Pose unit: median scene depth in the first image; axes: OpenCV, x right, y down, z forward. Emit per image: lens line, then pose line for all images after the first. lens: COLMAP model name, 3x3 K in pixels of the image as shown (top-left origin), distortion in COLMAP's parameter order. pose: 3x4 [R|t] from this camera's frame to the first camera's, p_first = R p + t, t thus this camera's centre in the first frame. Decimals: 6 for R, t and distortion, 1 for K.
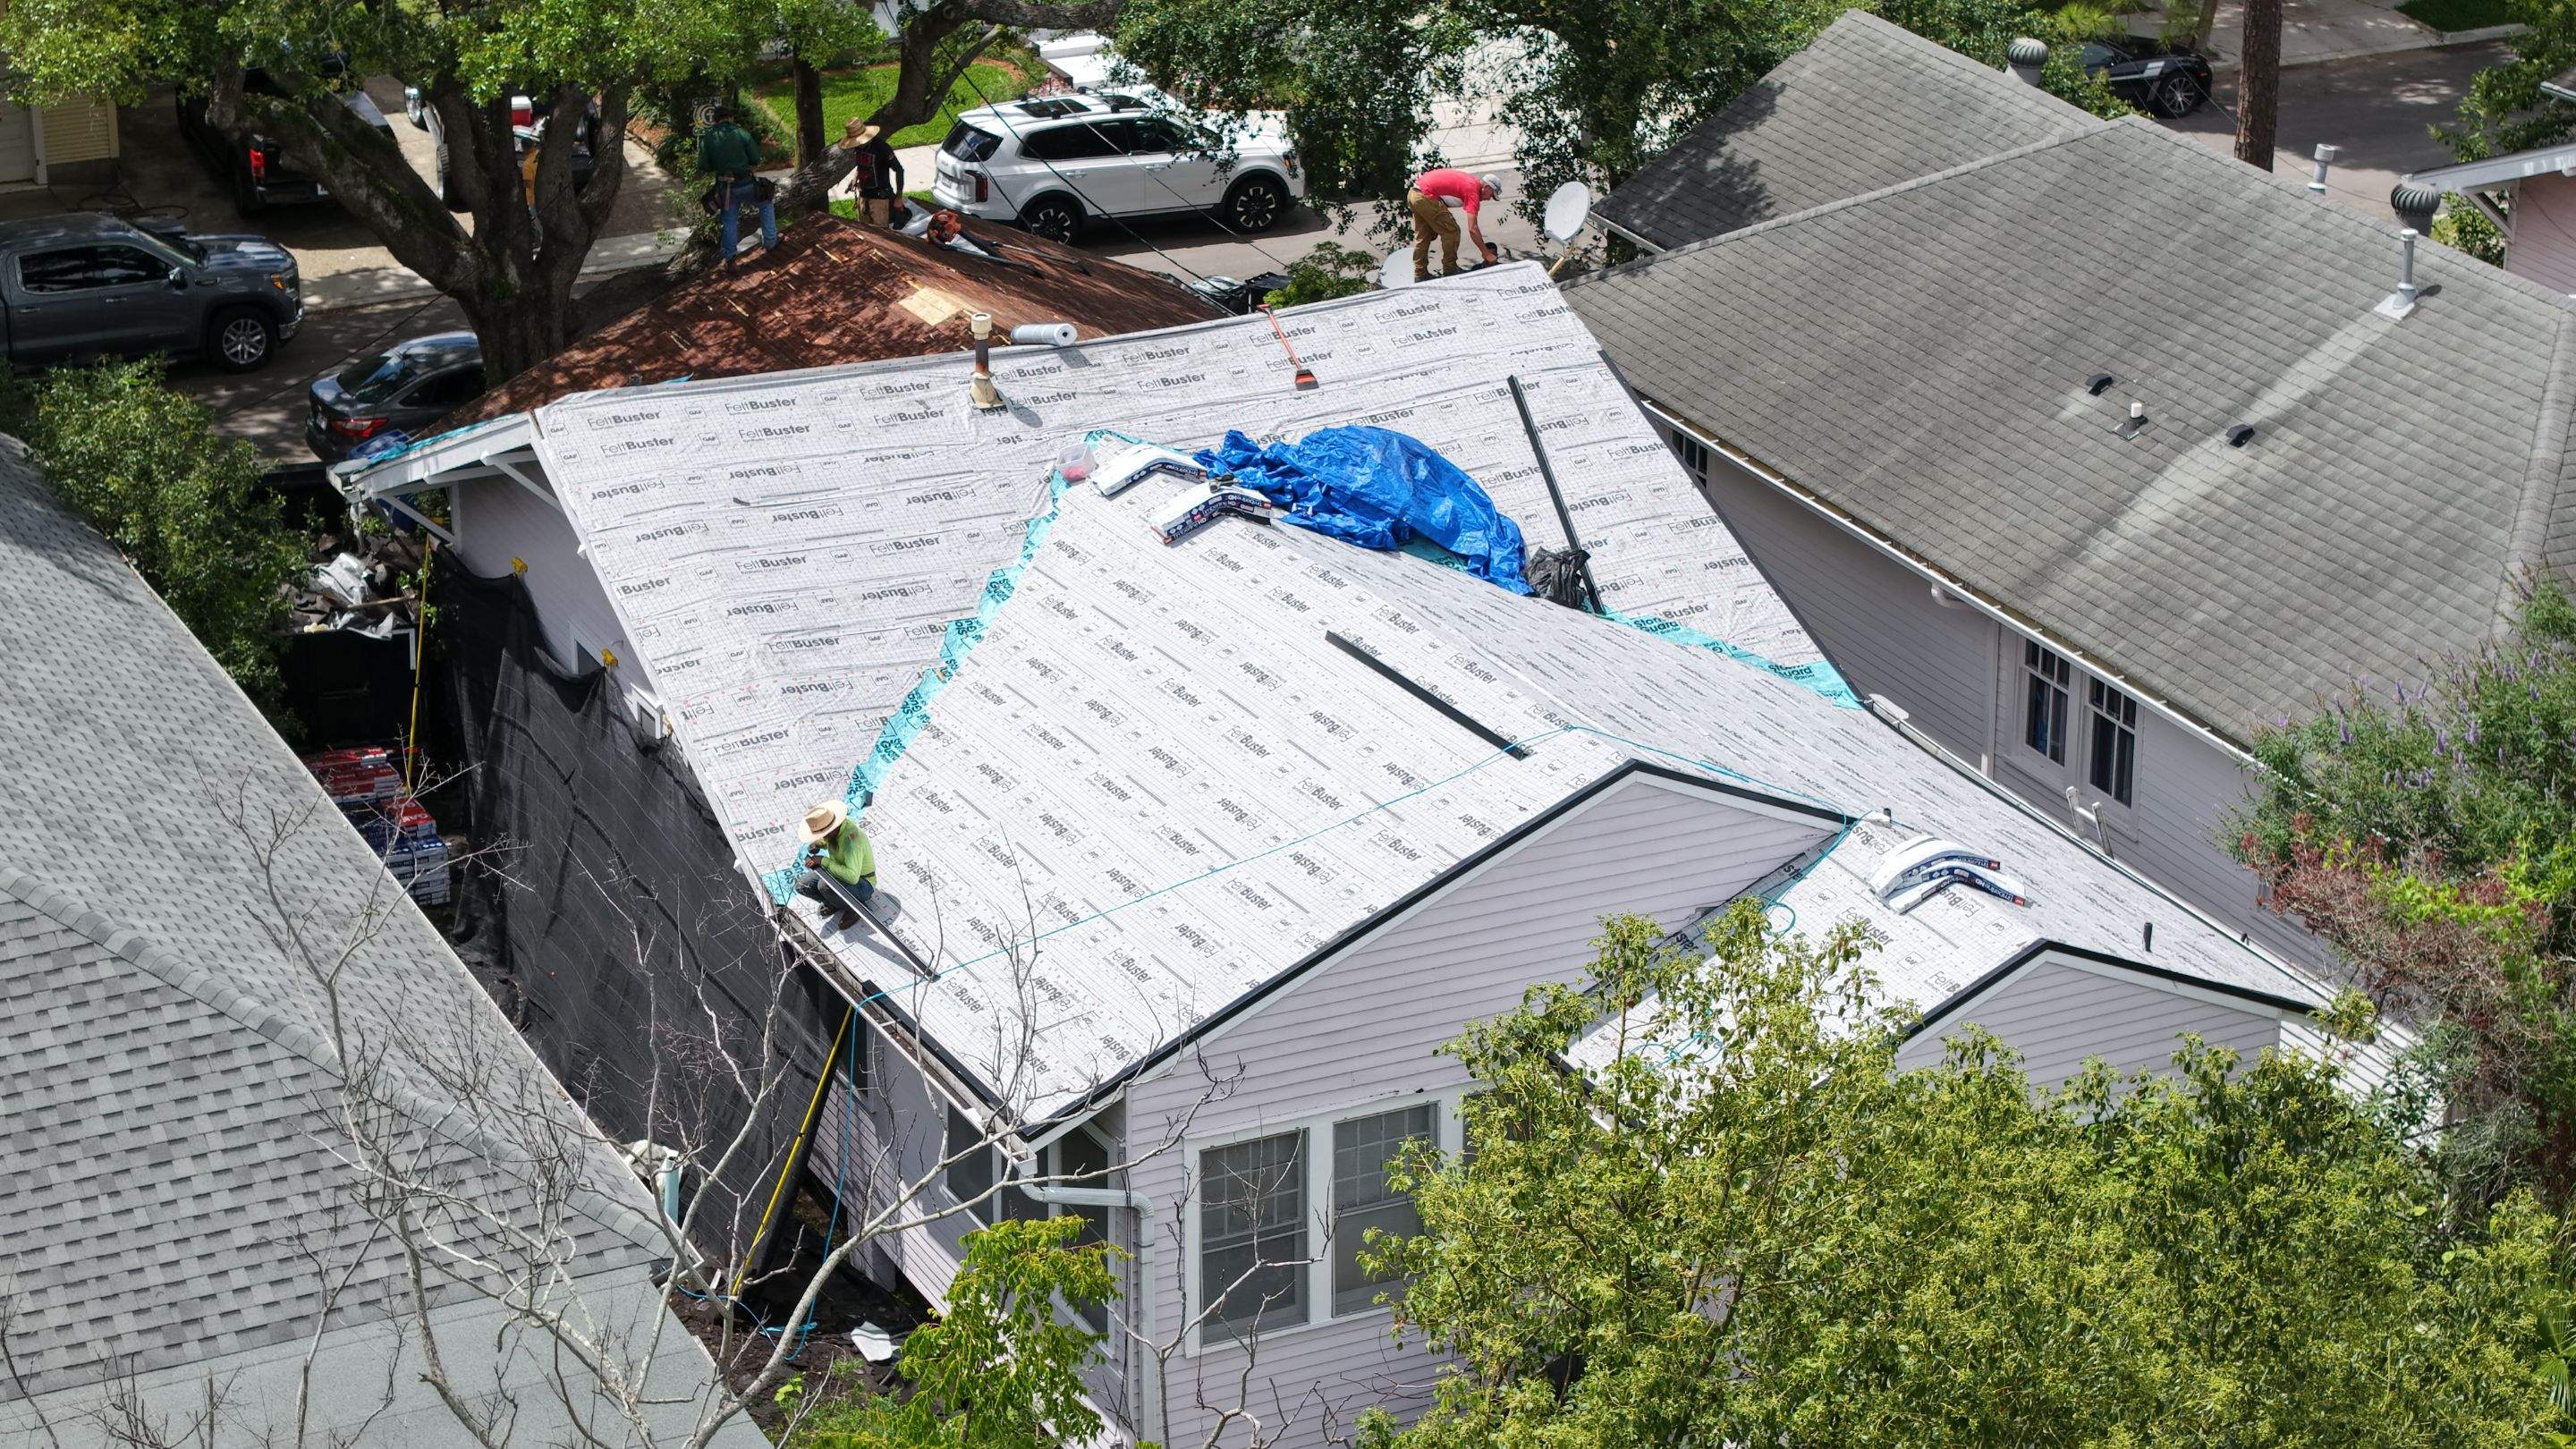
lens RADIAL K [[5447.8, 0, 1288.0], [0, 5447.8, 724.5], [0, 0, 1]] dist [-0.243873, 1.328212]
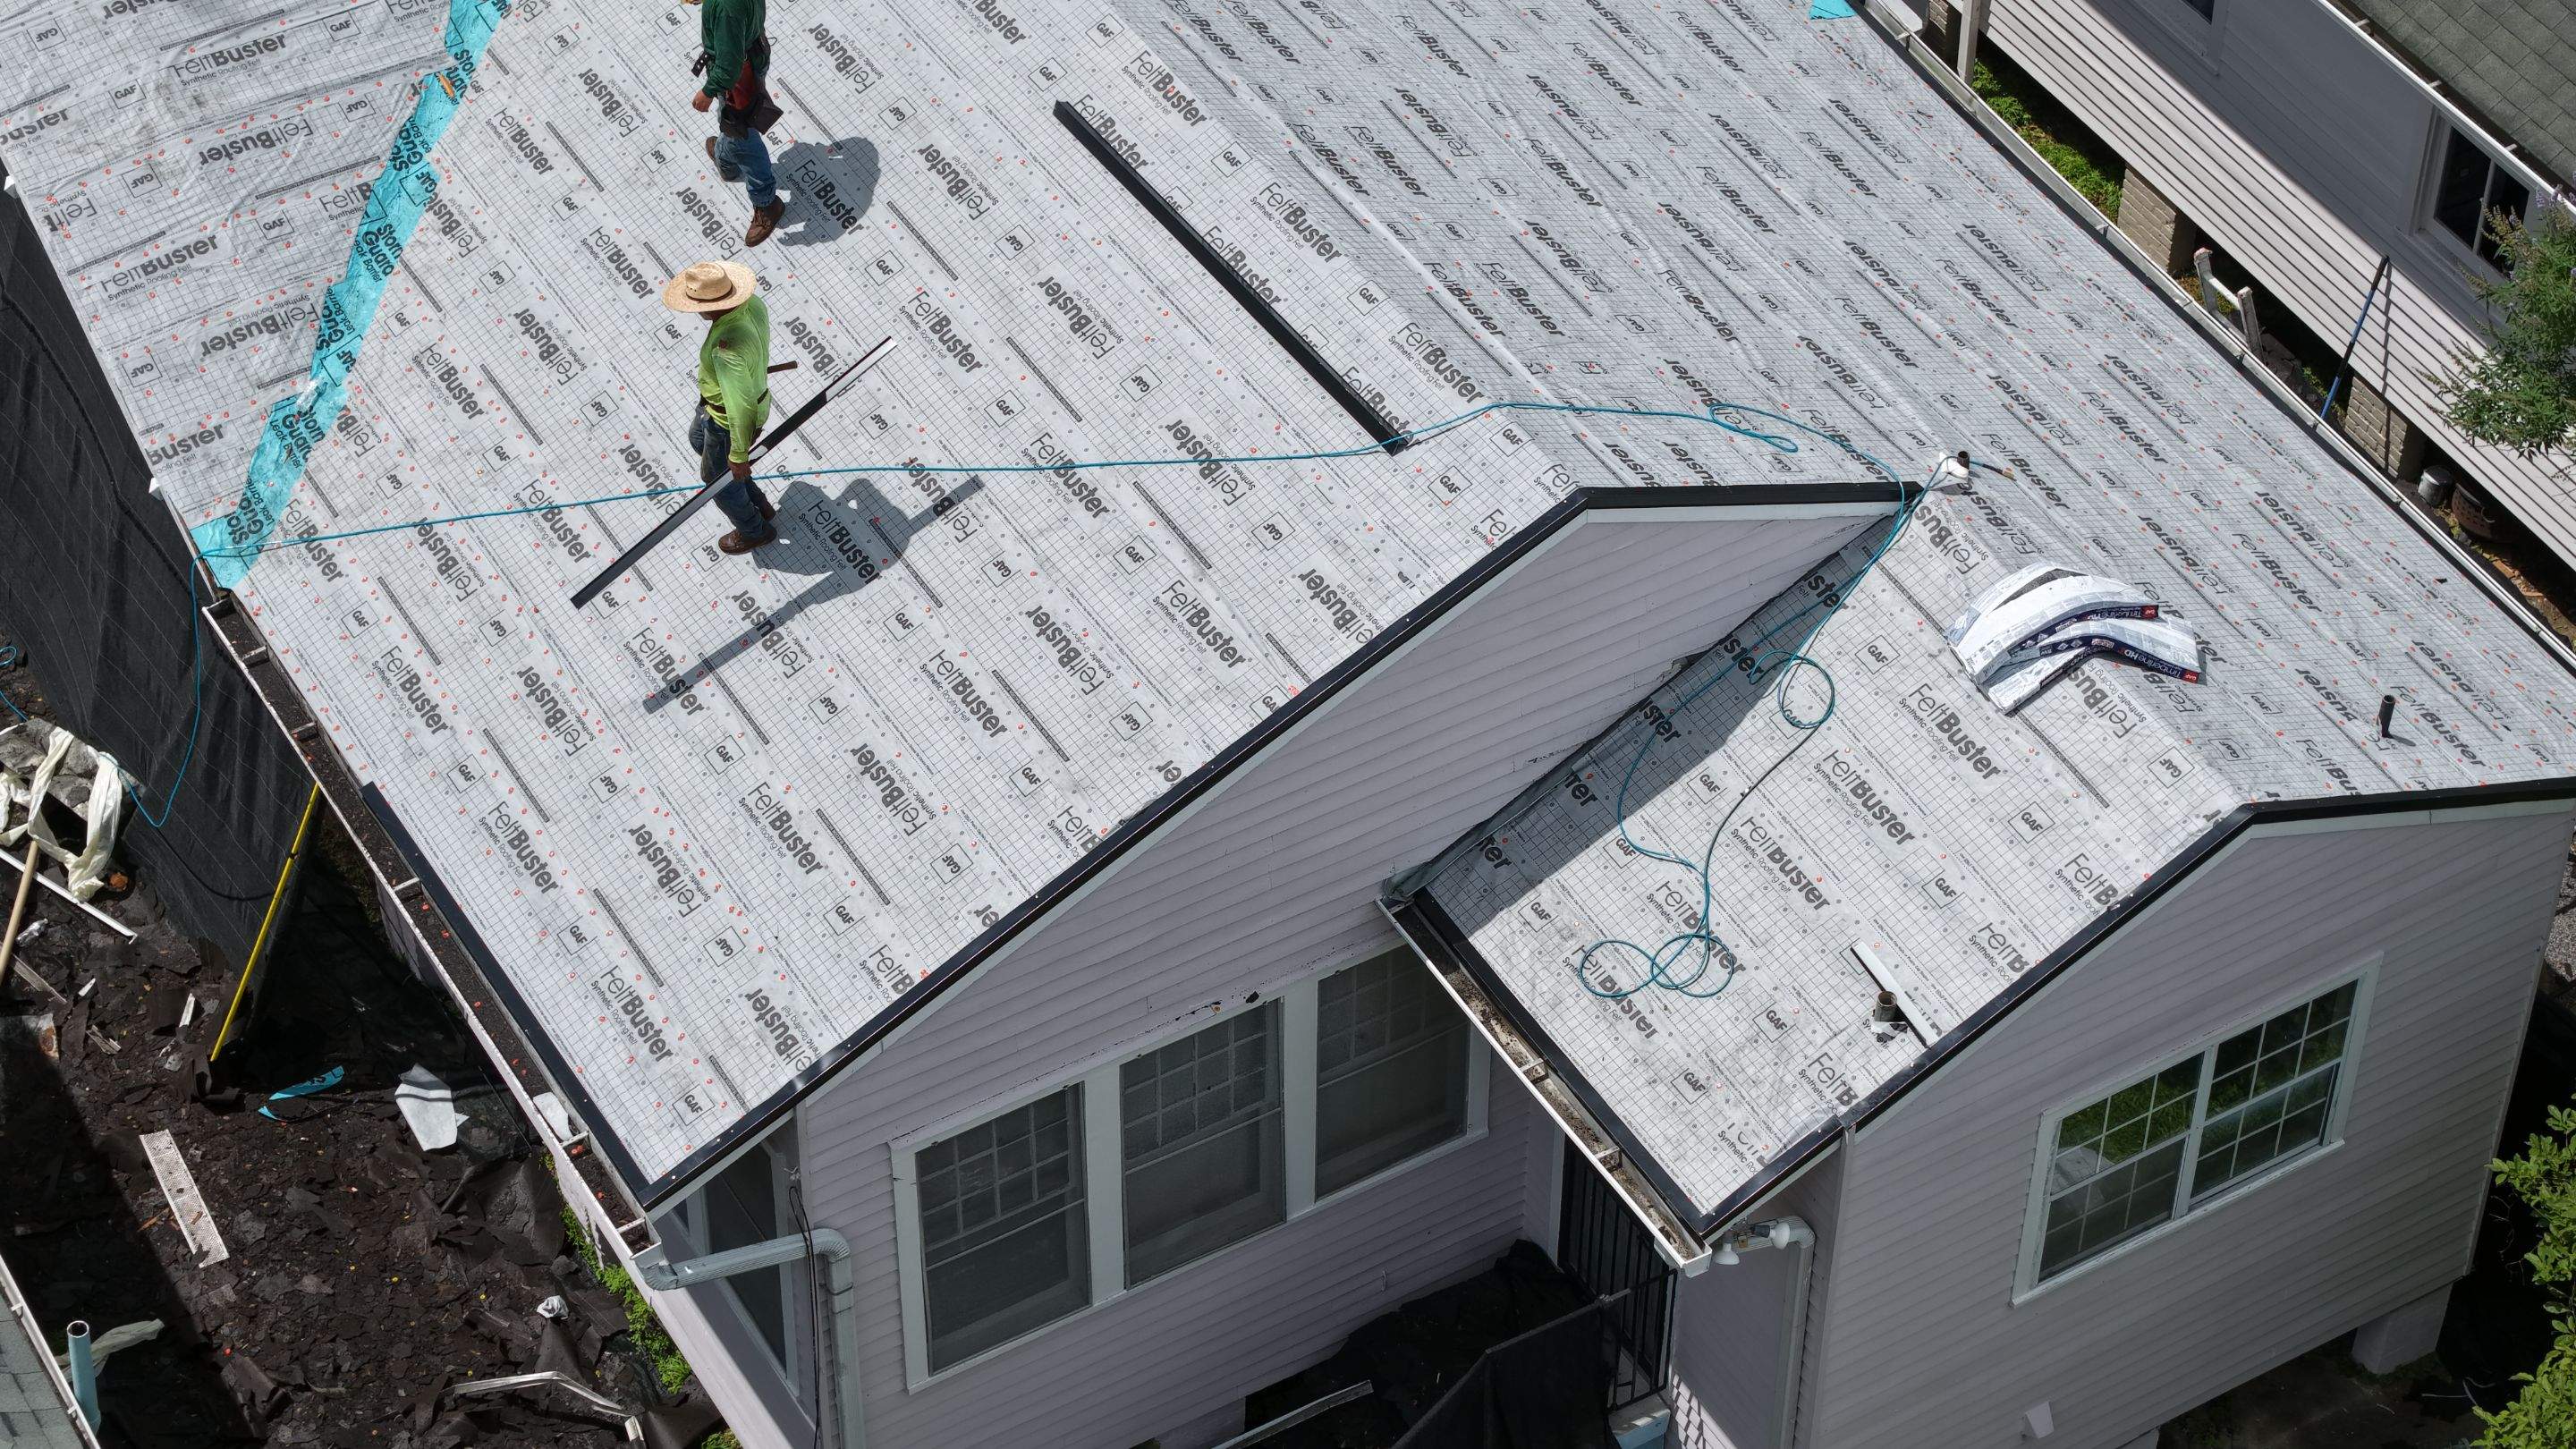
lens RADIAL K [[5447.8, 0, 1288.0], [0, 5447.8, 724.5], [0, 0, 1]] dist [-0.243873, 1.328212]
pose [[0.996748, -0.052355, 0.061255, -0.007562], [0.024824, 0.922706, 0.384704, -0.174607], [-0.076662, -0.381933, 0.921005, 0.357120]]
